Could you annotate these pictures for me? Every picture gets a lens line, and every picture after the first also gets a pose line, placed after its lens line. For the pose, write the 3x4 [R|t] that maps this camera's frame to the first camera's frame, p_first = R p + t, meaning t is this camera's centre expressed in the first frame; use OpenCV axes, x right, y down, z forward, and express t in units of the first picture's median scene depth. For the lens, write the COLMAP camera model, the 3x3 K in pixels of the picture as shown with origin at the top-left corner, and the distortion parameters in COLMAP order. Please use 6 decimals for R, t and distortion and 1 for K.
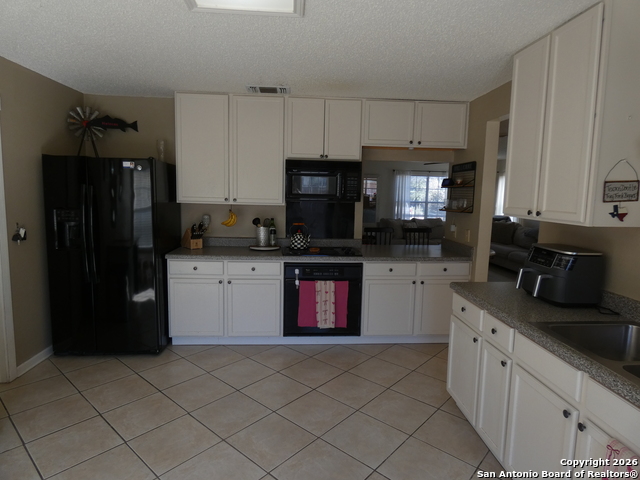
lens RADIAL K [[379.8, 0, 319.5], [0, 379.8, 237.0], [0, 0, 1]] dist [-0.005156, -0.002872]
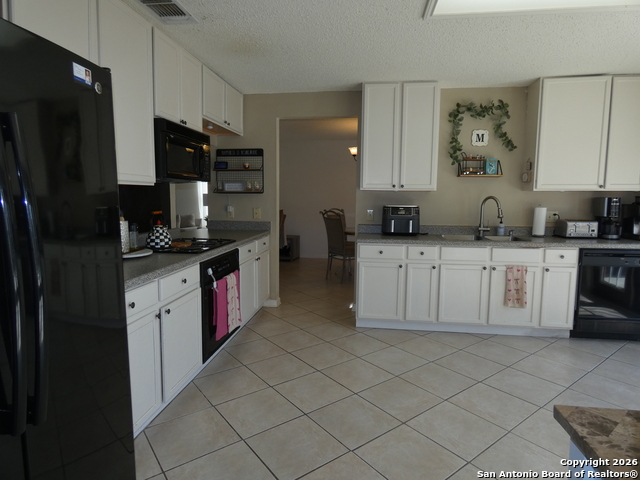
lens RADIAL K [[379.8, 0, 319.5], [0, 379.8, 237.0], [0, 0, 1]] dist [-0.005156, -0.002872]
pose [[0.195223, -0.125517, 0.972694, -0.753217], [0.103739, 0.988856, 0.106782, -0.037168], [-0.975257, 0.080059, 0.206068, 0.623668]]
